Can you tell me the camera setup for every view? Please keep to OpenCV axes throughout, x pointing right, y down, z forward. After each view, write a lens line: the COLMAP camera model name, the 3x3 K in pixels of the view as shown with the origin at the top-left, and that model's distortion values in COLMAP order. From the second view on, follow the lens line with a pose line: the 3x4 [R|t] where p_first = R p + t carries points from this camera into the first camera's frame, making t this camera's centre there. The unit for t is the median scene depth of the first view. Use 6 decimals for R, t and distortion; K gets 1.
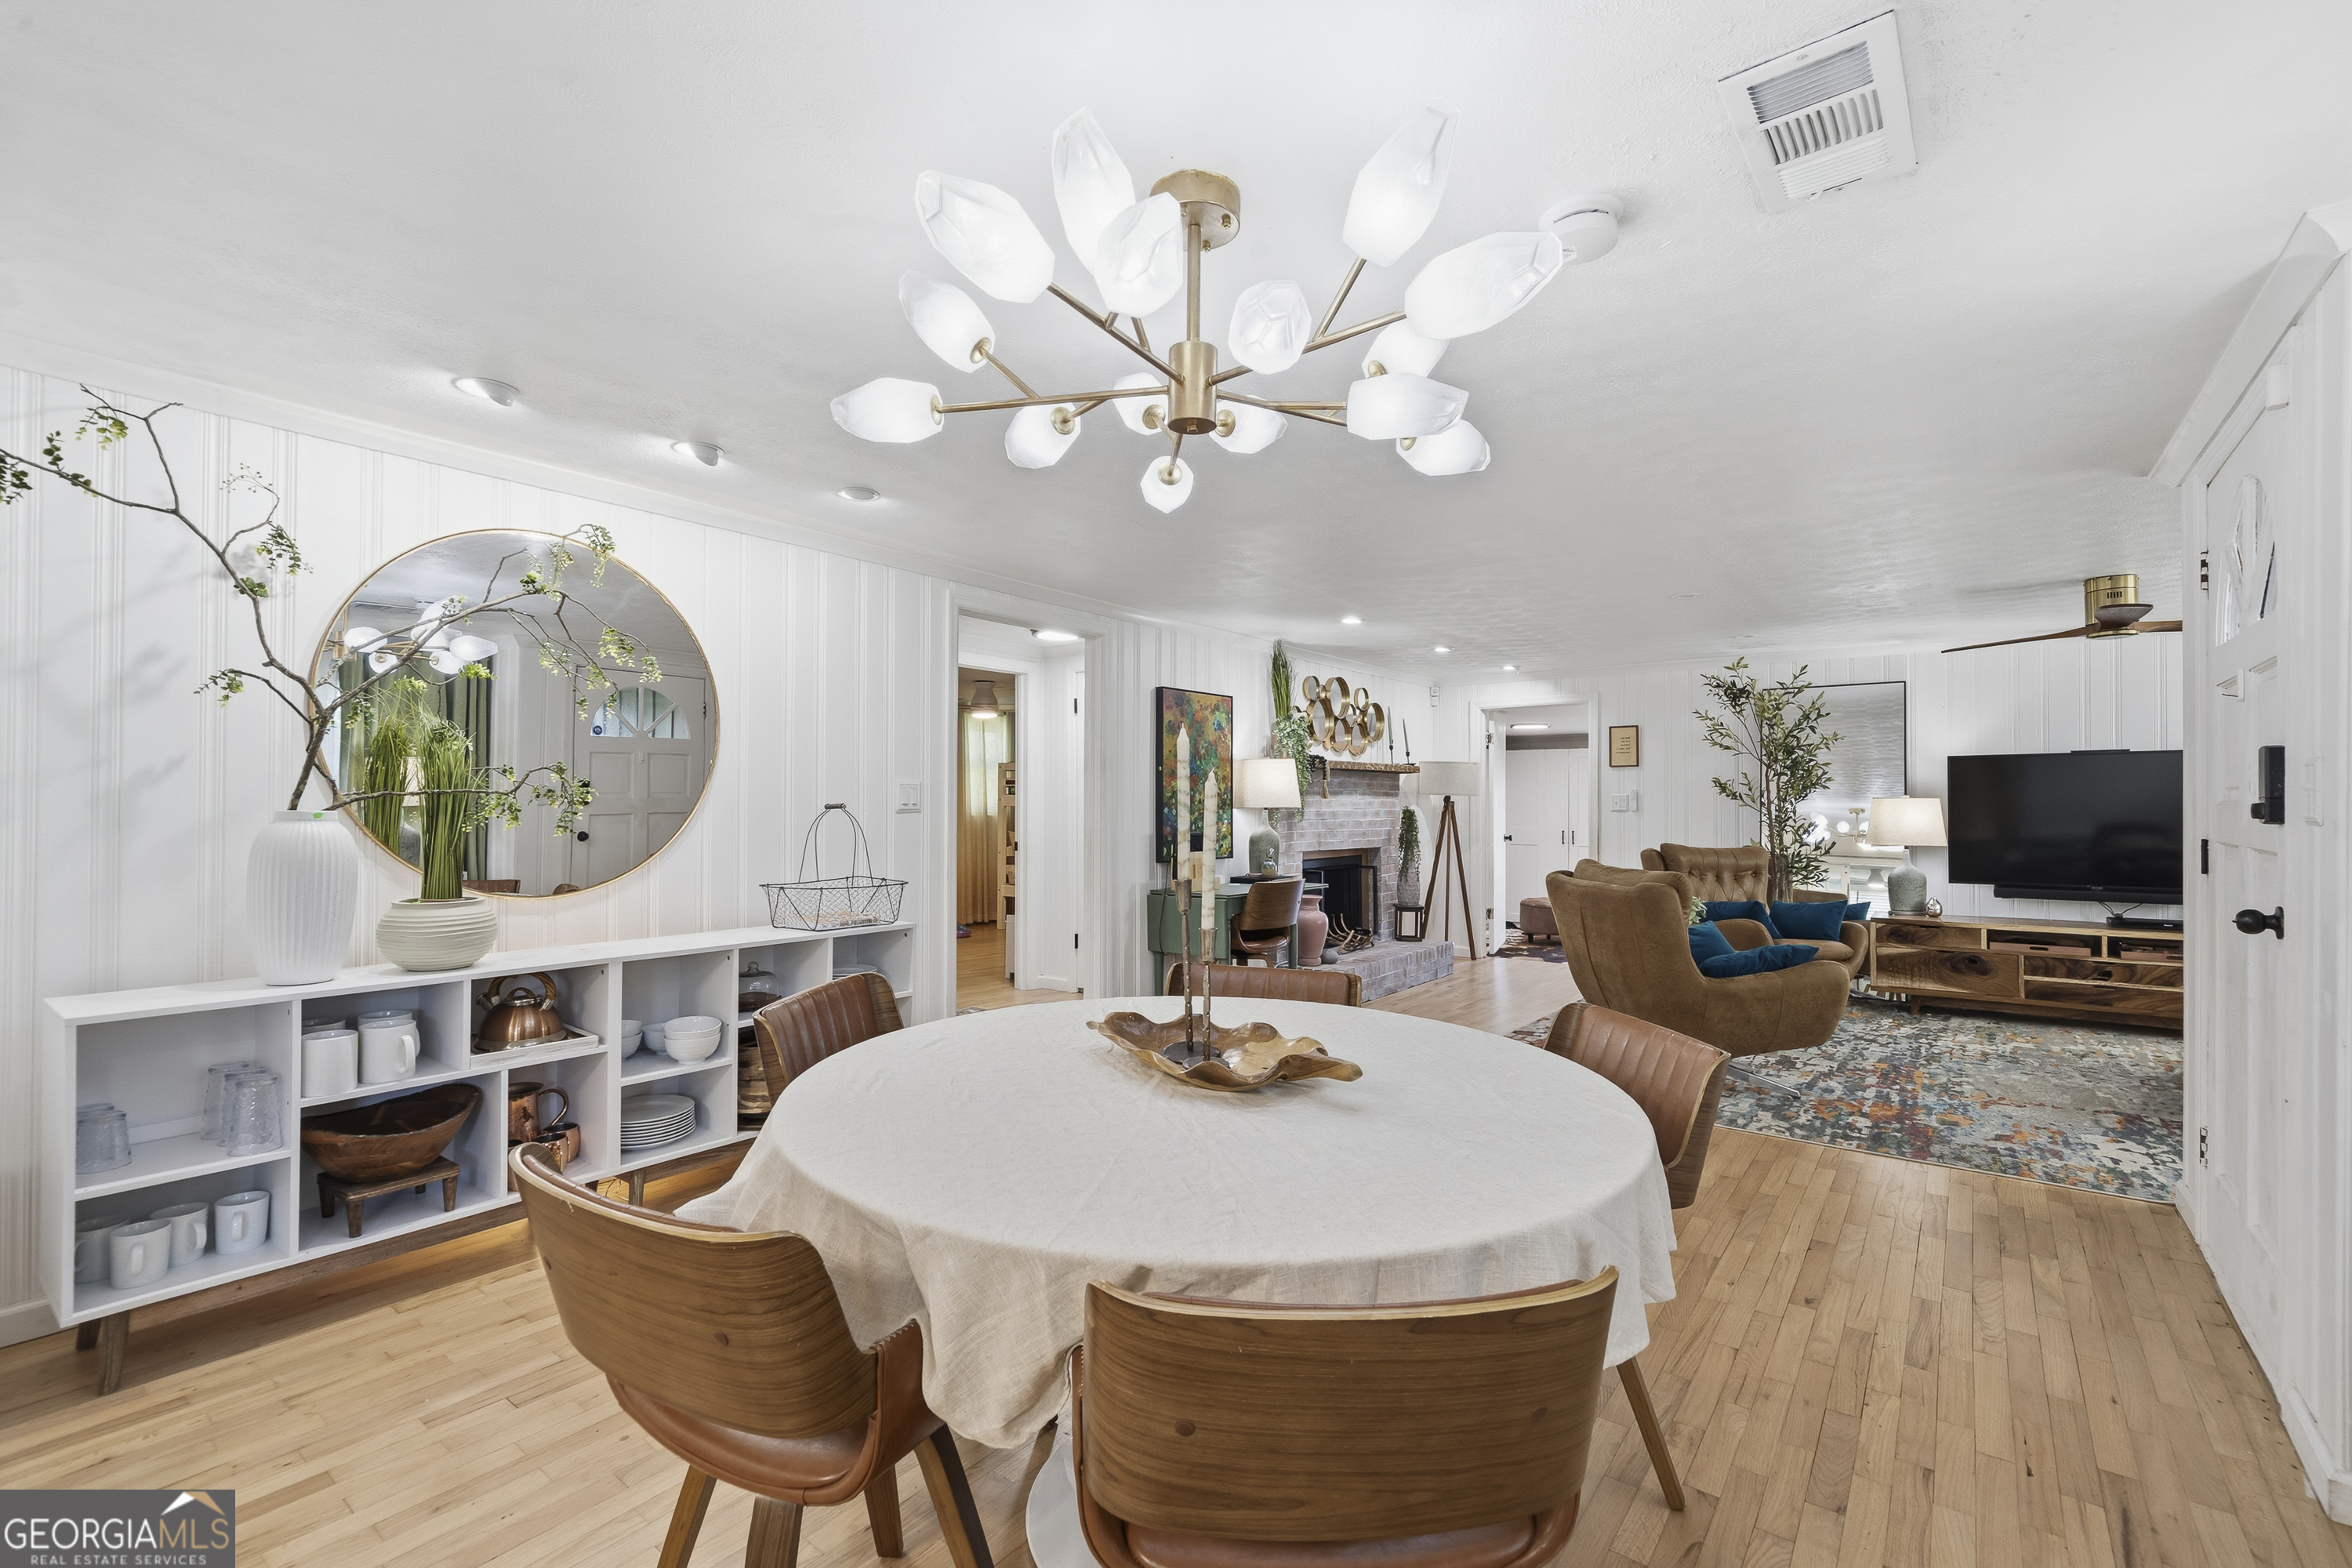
lens RADIAL K [[992.6, 0, 1171.6], [0, 992.6, 802.0], [0, 0, 1]] dist [0.000613, 0.000046]
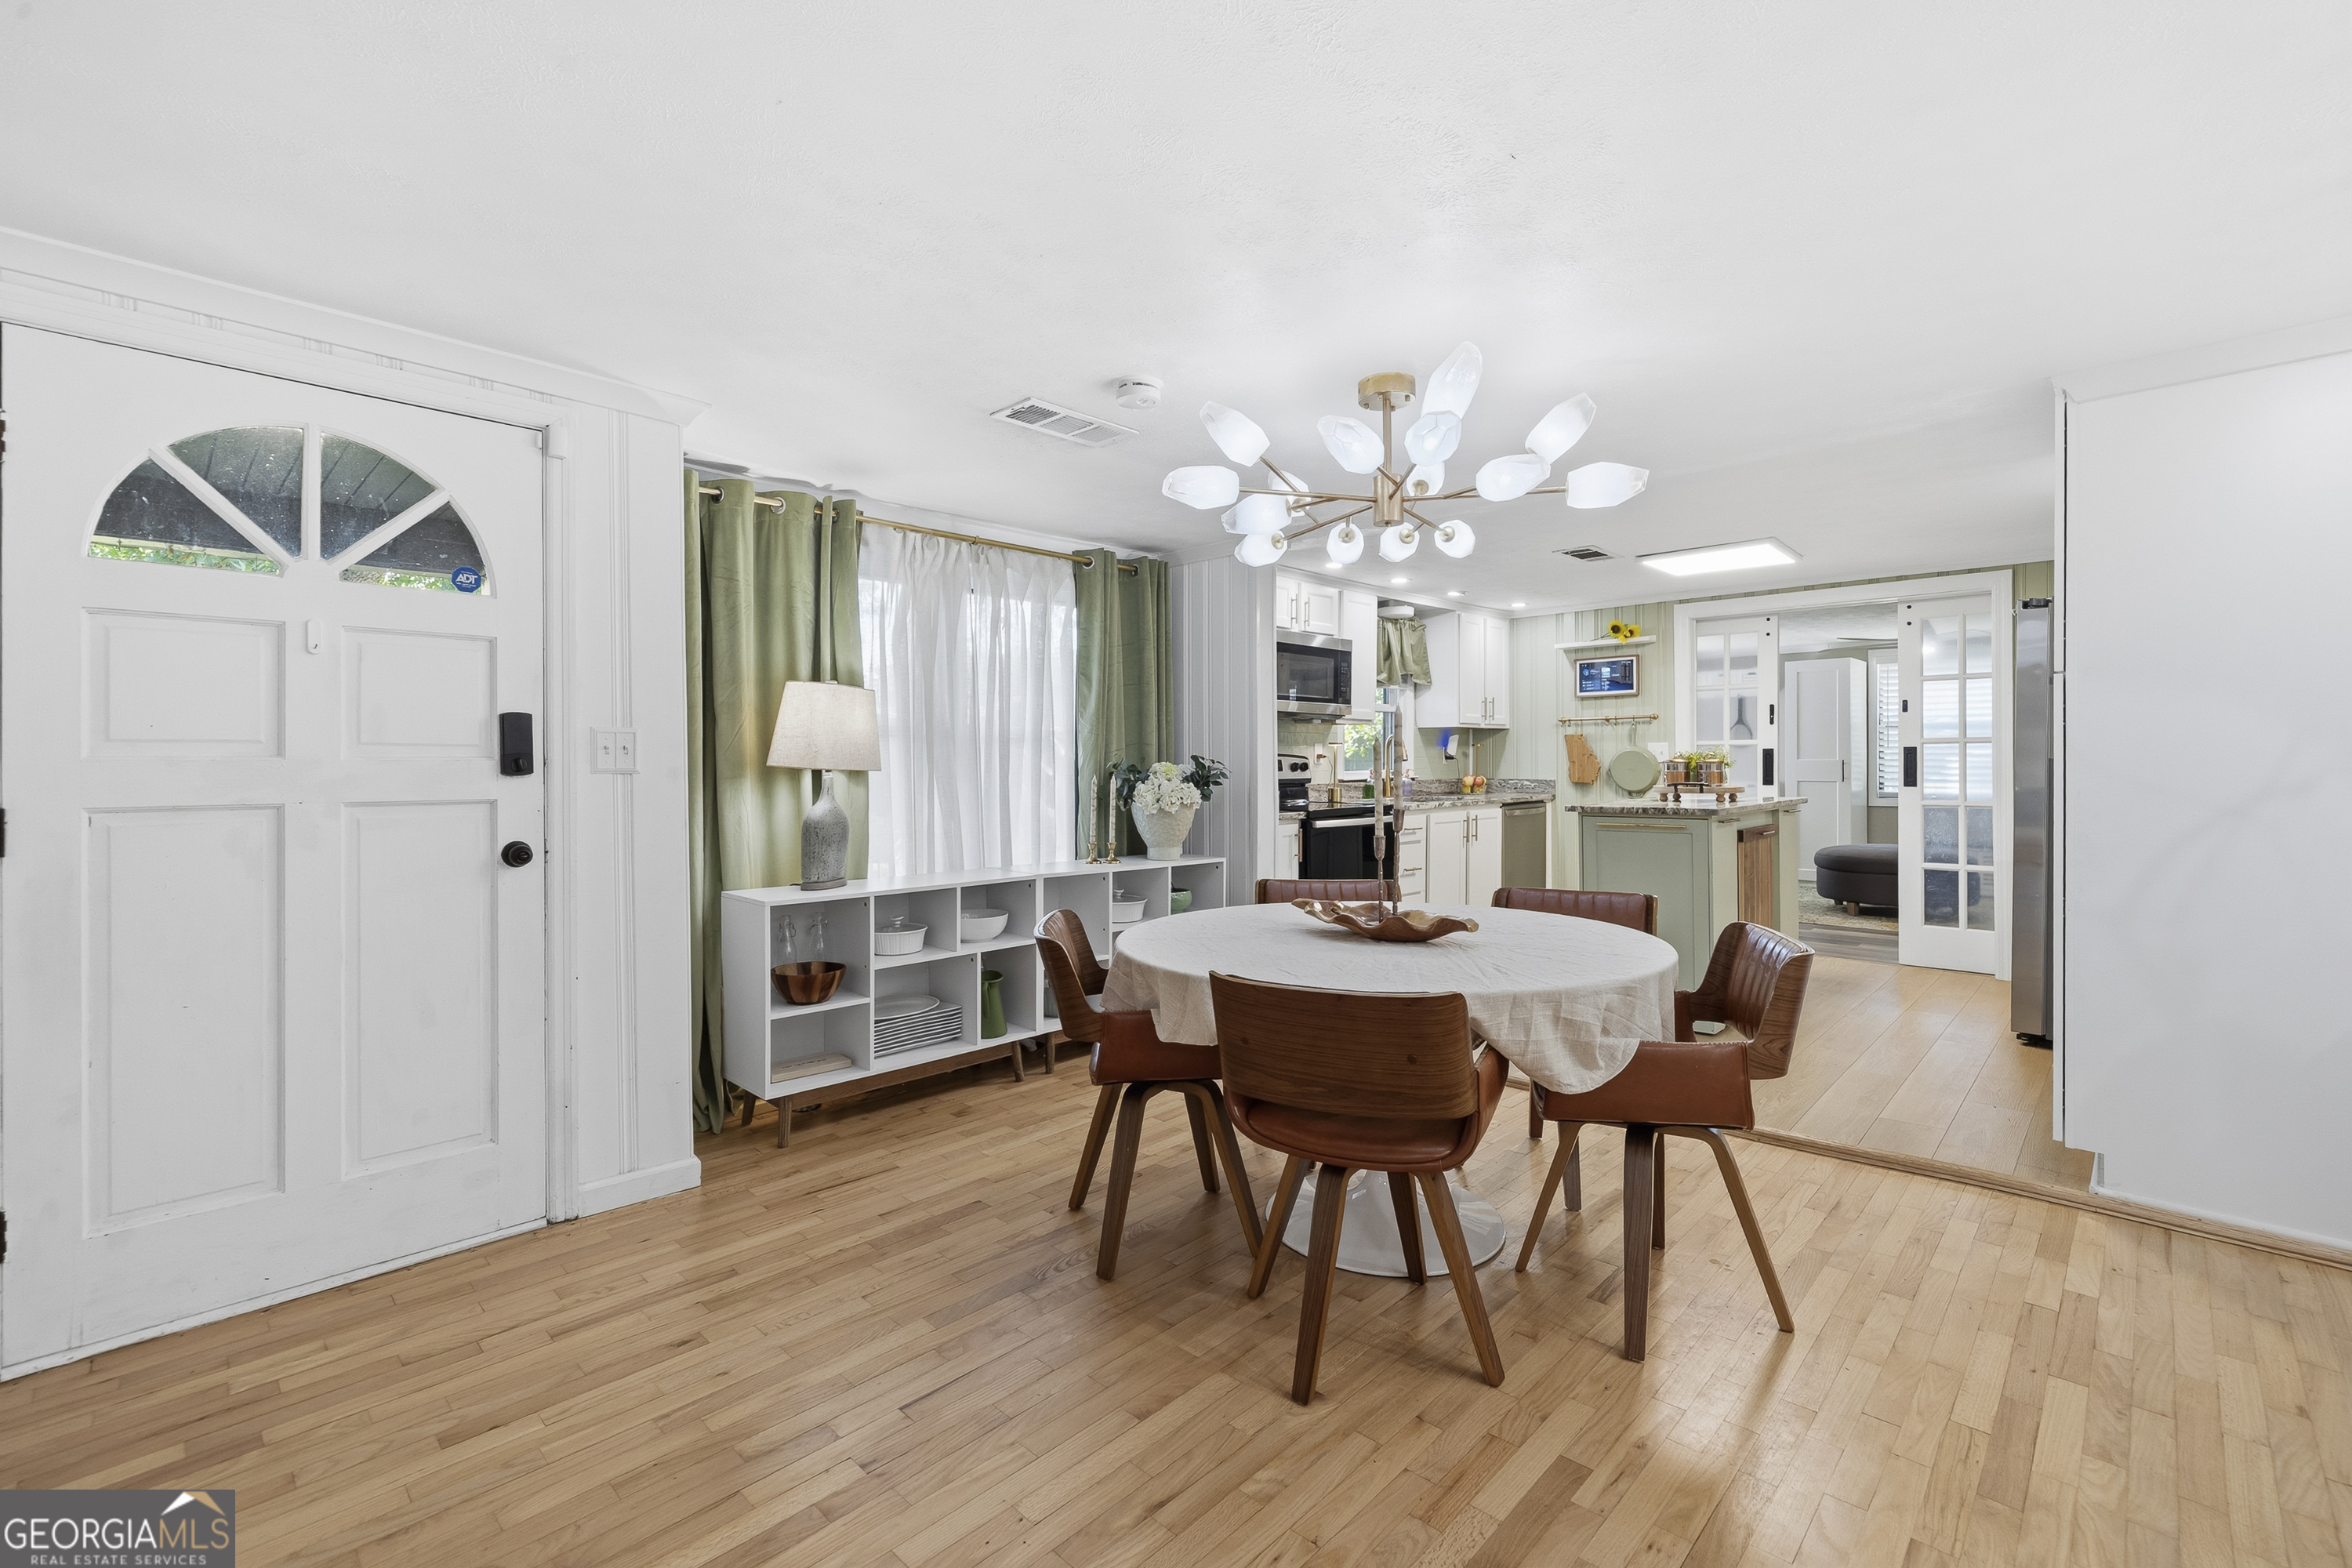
lens RADIAL K [[1041.0, 0, 1176.0], [0, 1041.0, 784.0], [0, 0, 1]] dist [0.000784, 0.000128]
pose [[-0.995275, 0.001643, 0.097082, 0.127389], [0.003093, 0.999886, 0.014790, 0.012436], [-0.097046, 0.015020, -0.995167, 1.732980]]
